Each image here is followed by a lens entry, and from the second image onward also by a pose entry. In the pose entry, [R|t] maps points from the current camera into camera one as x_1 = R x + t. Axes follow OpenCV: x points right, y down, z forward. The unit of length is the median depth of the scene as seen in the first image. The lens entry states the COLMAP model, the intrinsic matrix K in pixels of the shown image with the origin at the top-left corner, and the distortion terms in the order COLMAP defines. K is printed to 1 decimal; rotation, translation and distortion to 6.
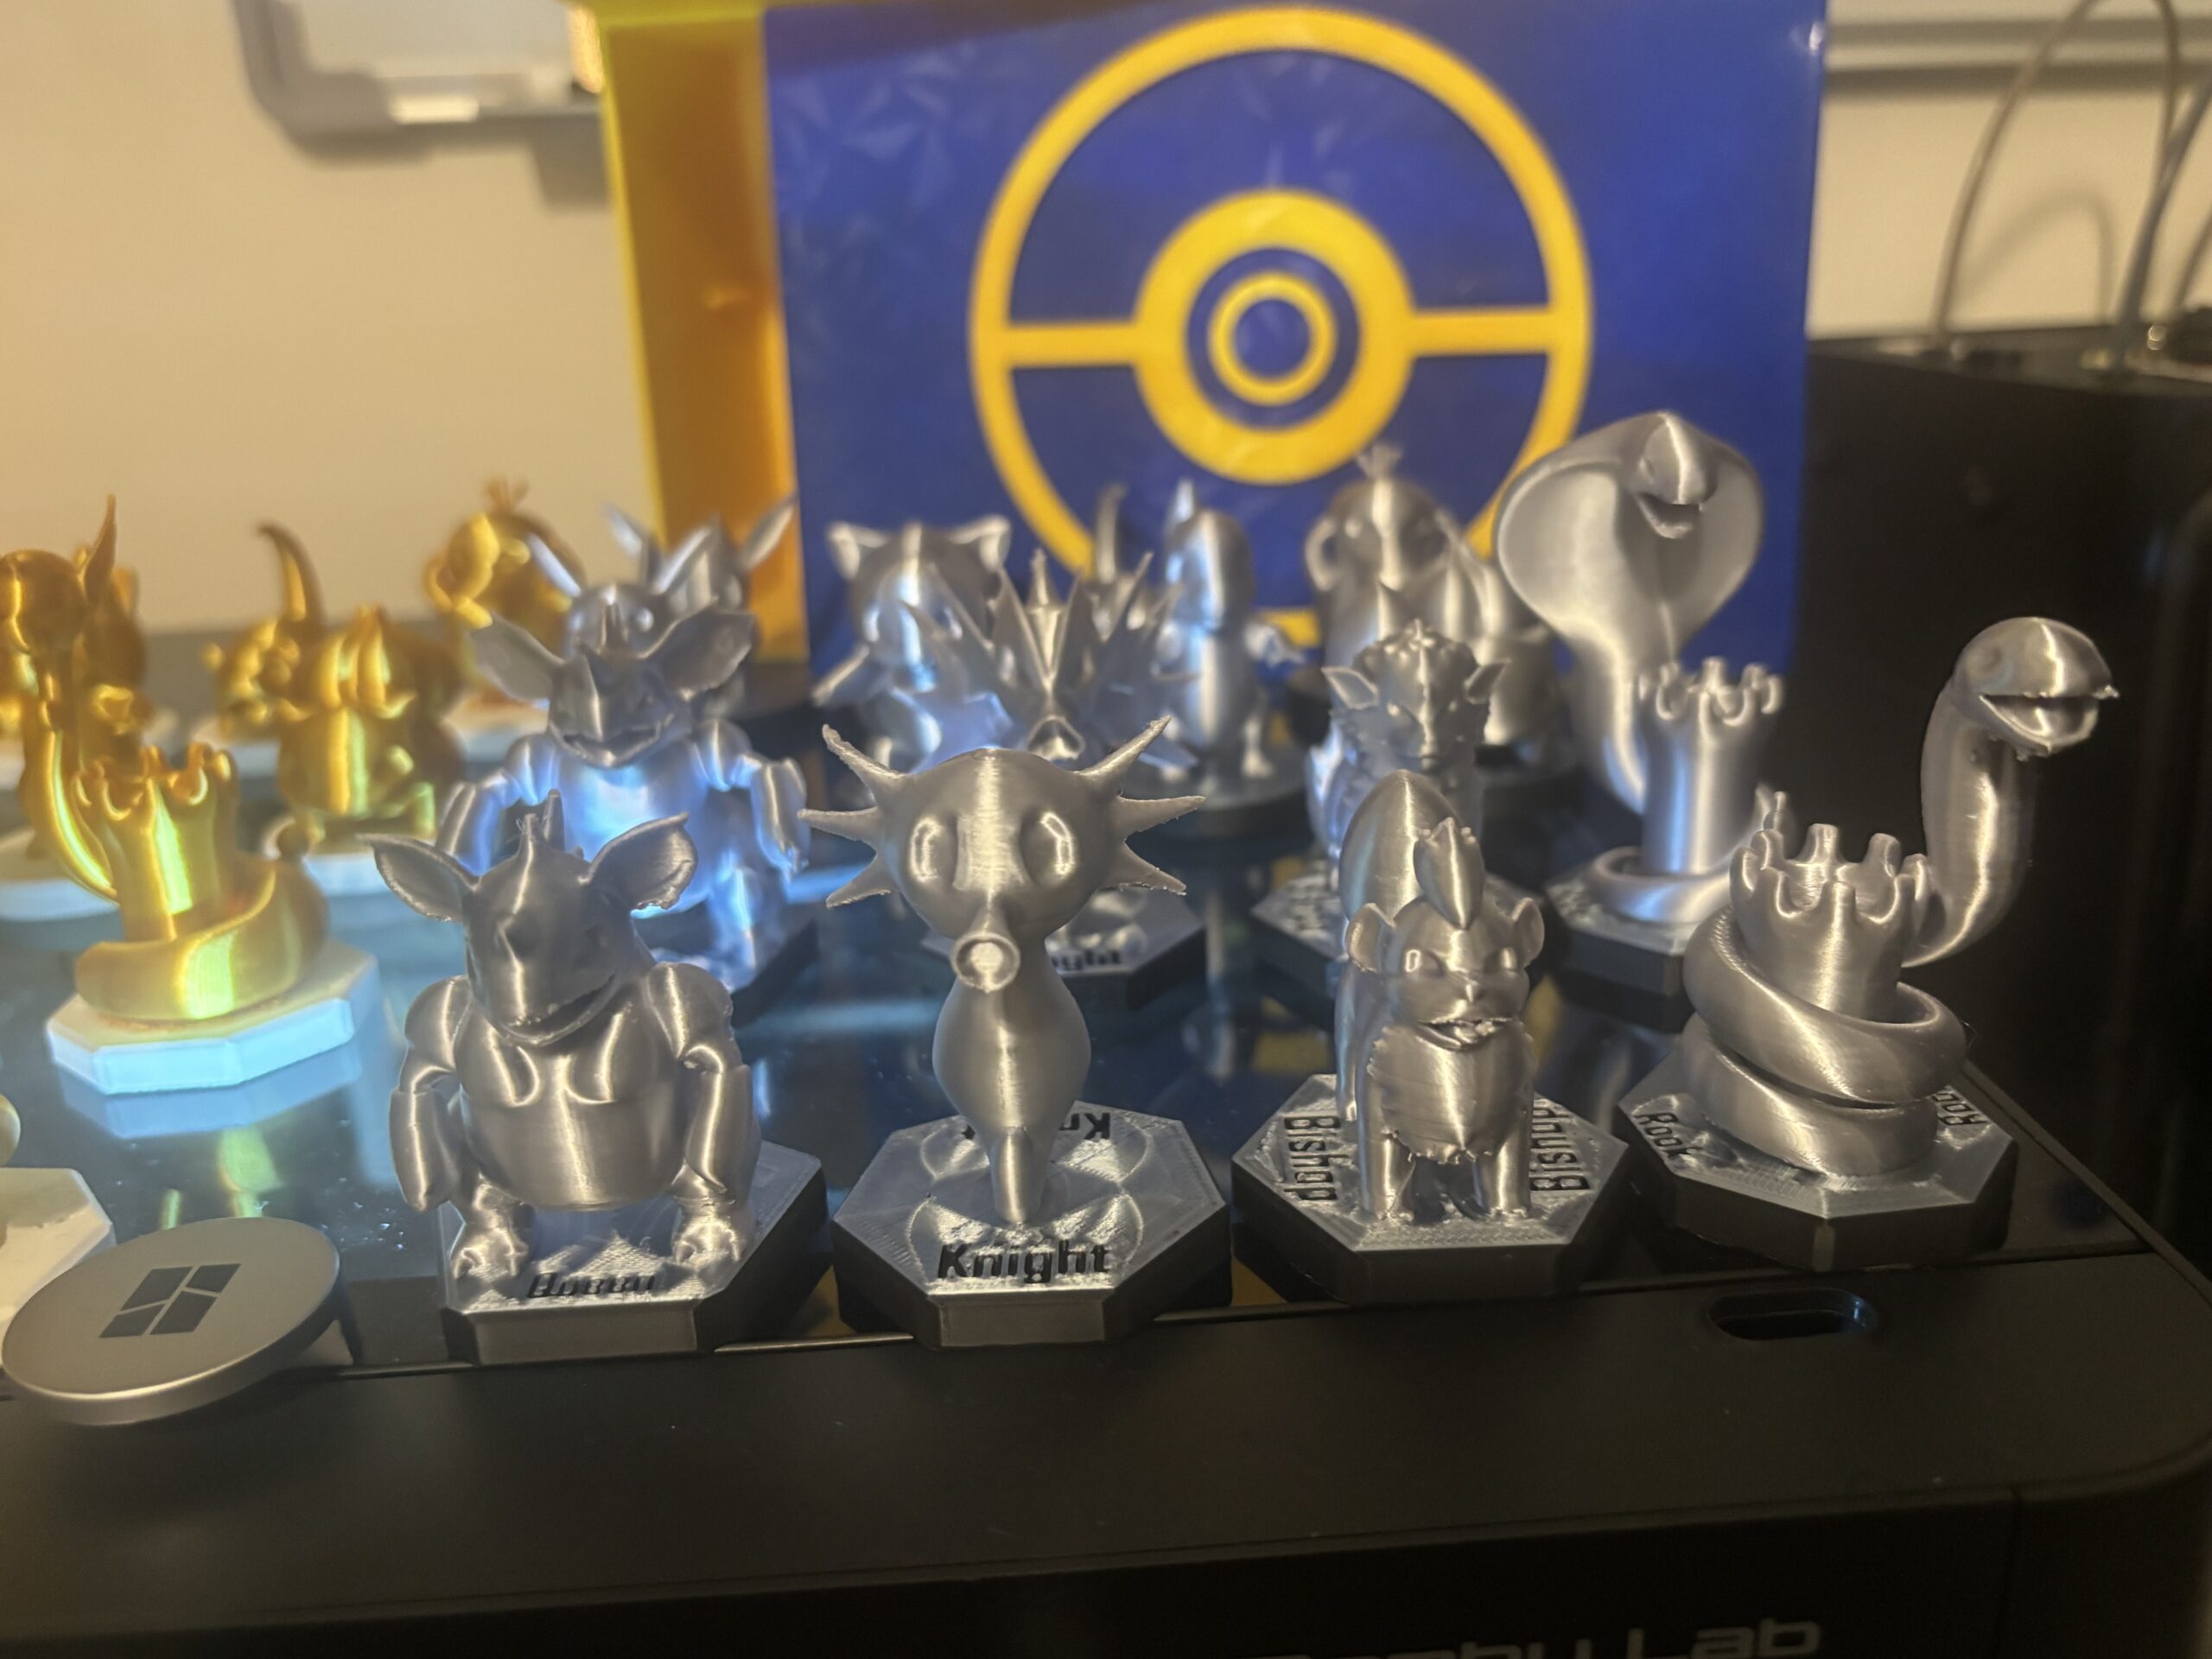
lens RADIAL K [[1743.6, 0, 1115.8], [0, 1743.6, 836.9], [0, 0, 1]] dist [0.001277, 0.003273]
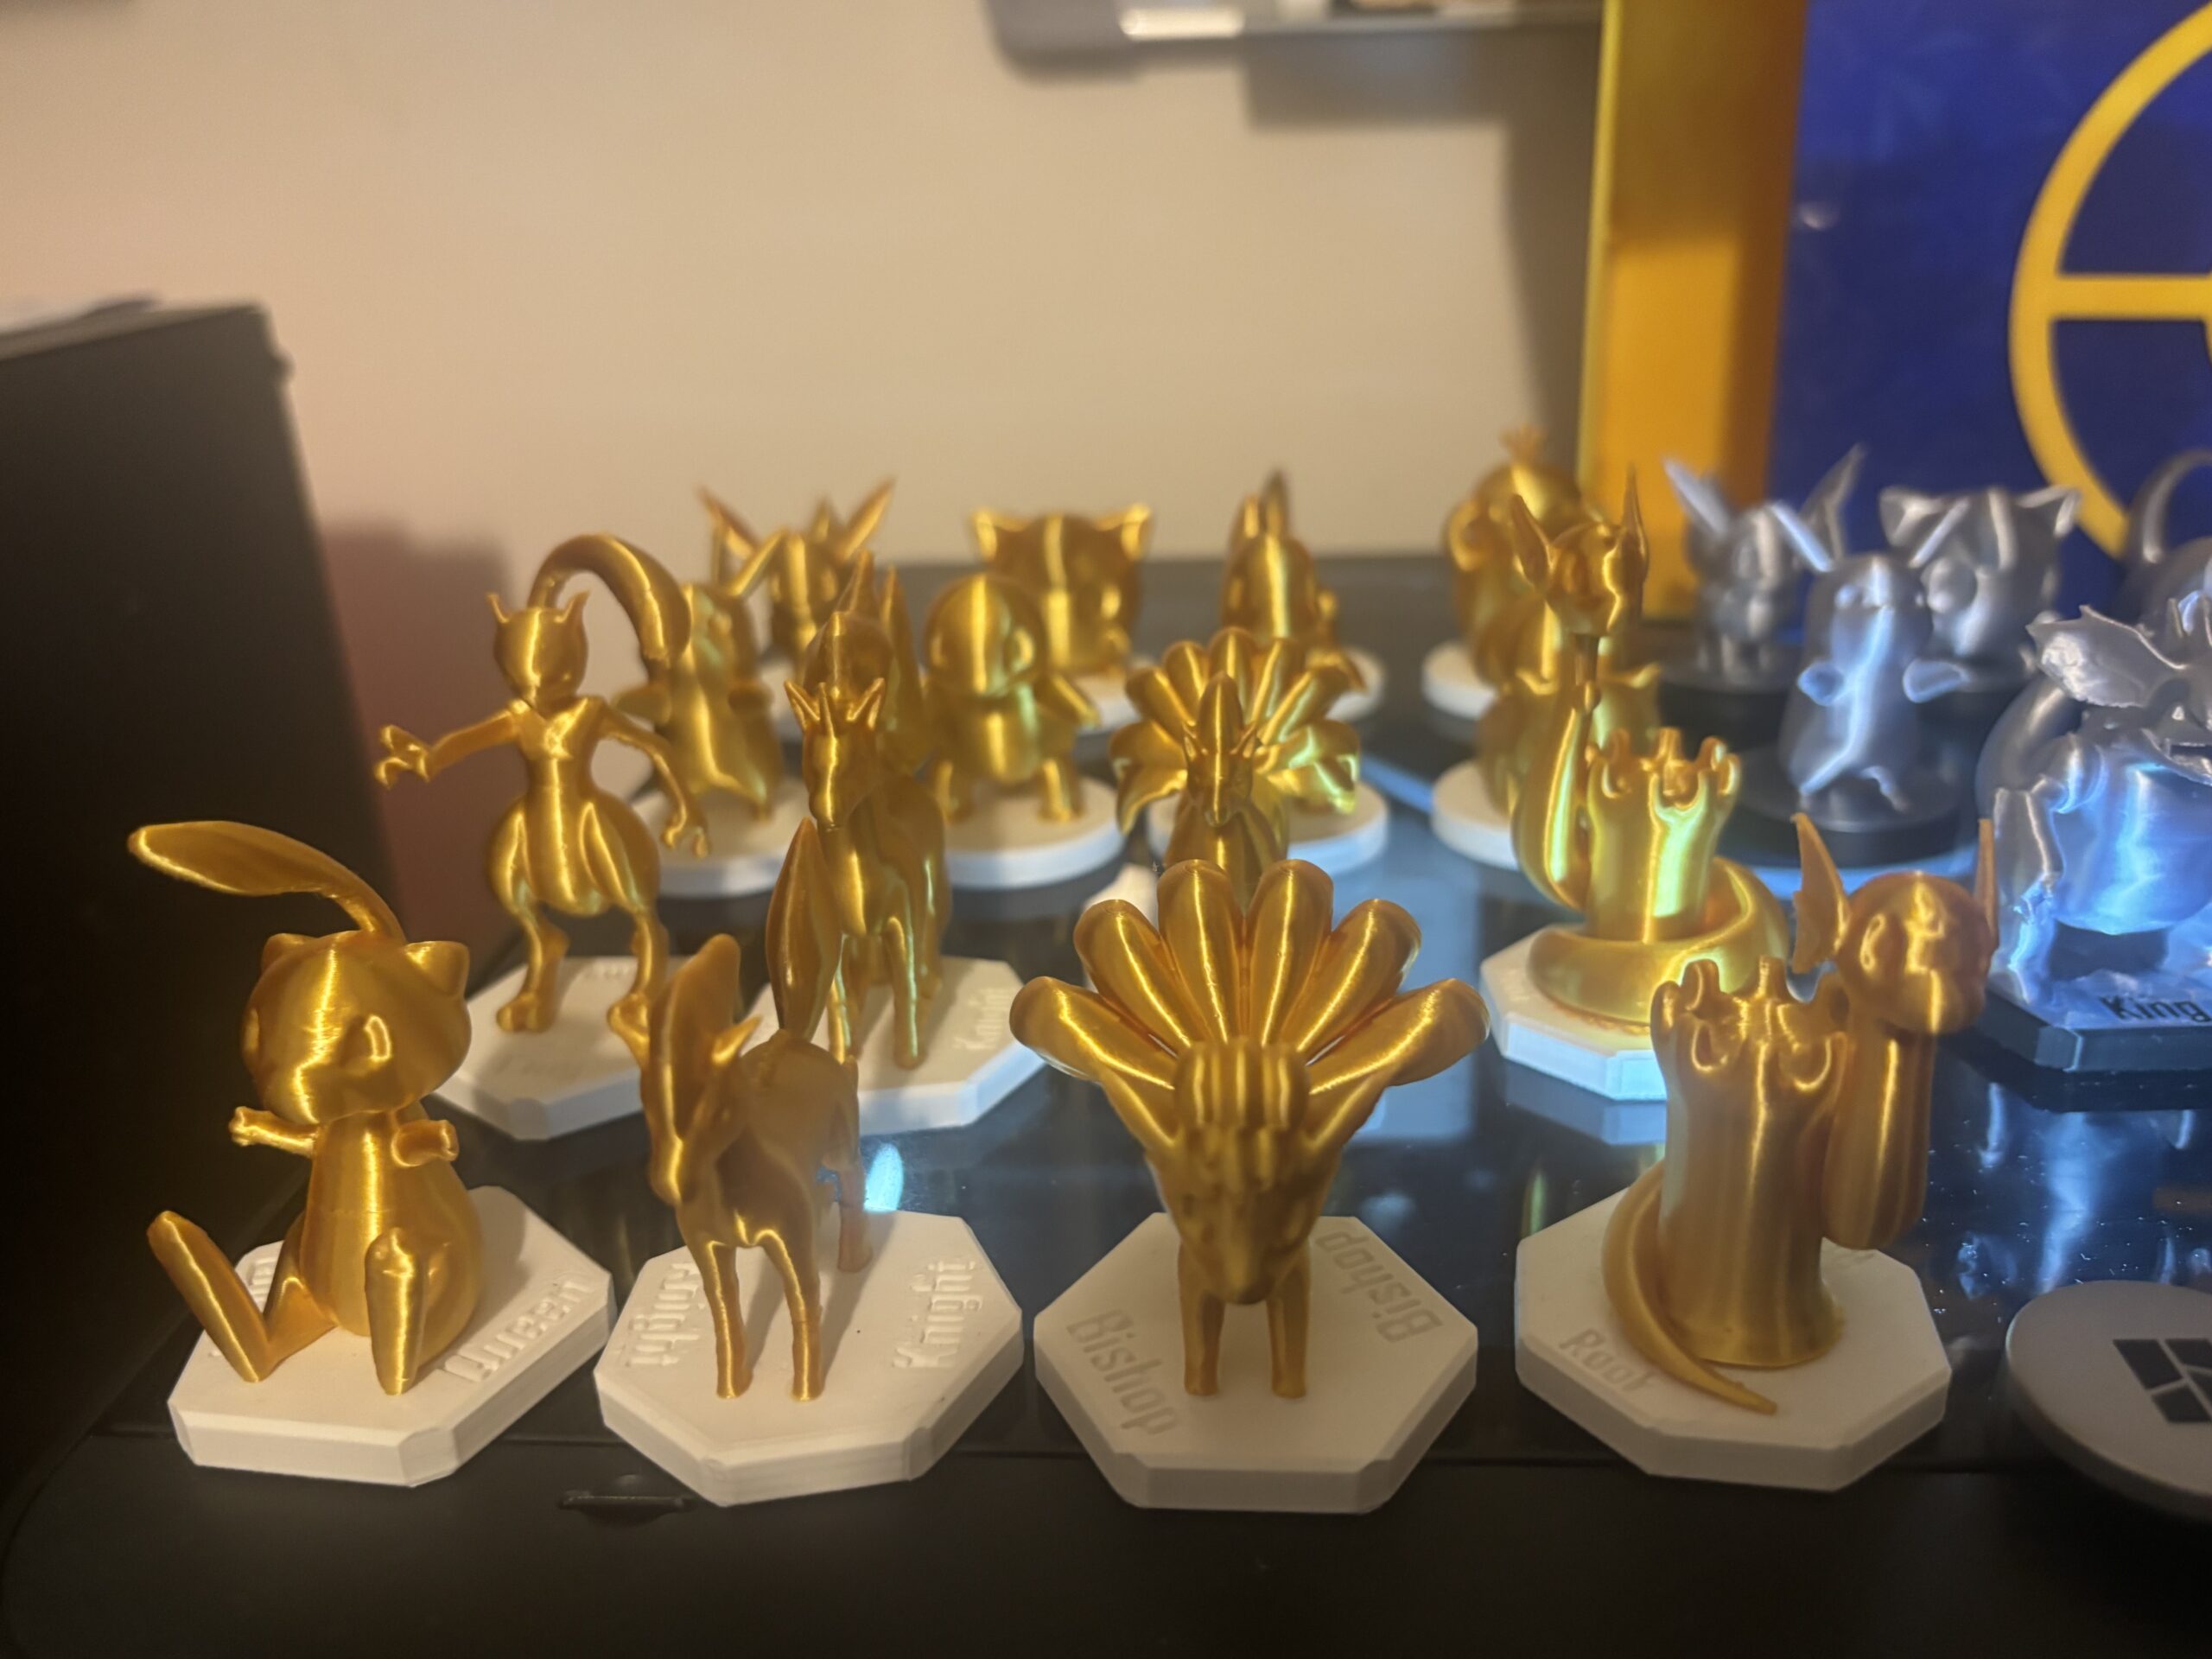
lens RADIAL K [[1743.6, 0, 1100.1], [0, 1743.6, 841.2], [0, 0, 1]] dist [0.001277, 0.003273]
pose [[0.994502, 0.054017, -0.089713, -0.933120], [-0.050014, 0.997675, 0.046292, -0.026710], [0.092005, -0.041551, 0.994891, 0.046900]]
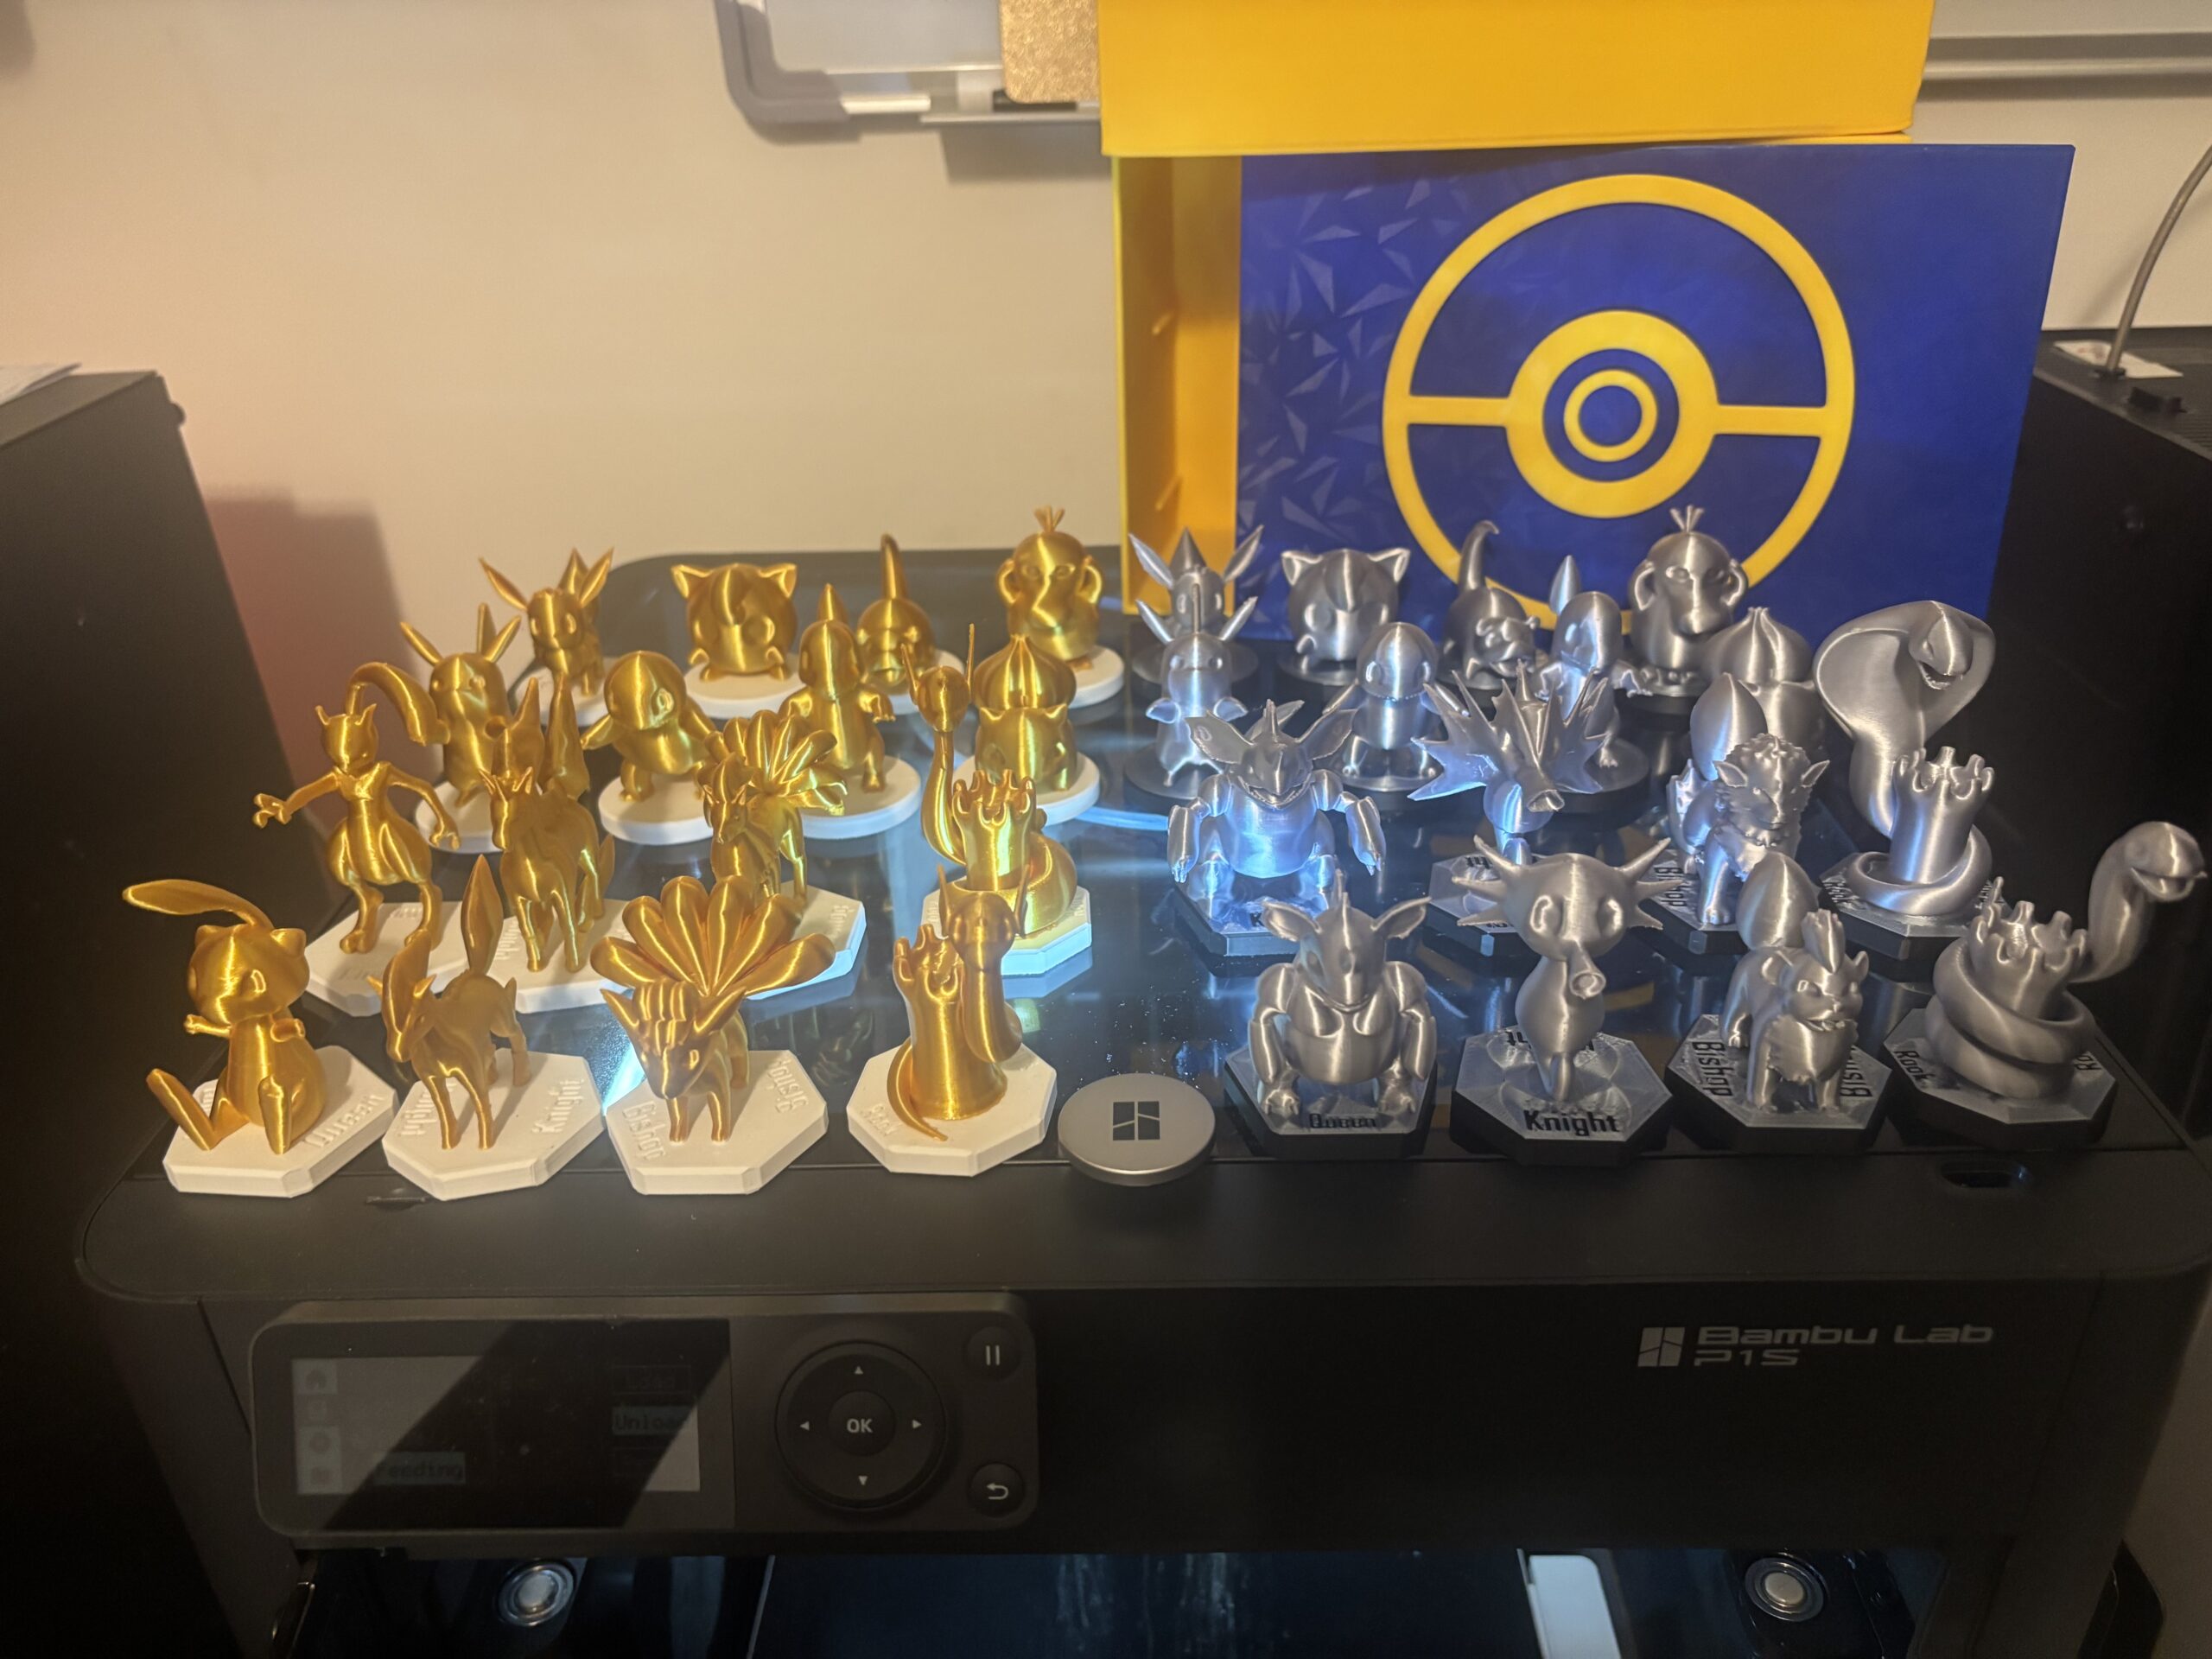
lens RADIAL K [[1687.7, 0, 1118.4], [0, 1687.7, 823.9], [0, 0, 1]] dist [0.041107, -0.017938]
pose [[0.998282, 0.044133, -0.038537, -0.450743], [-0.037648, 0.987159, 0.155239, -0.320176], [0.044893, -0.153522, 0.987125, -0.737504]]
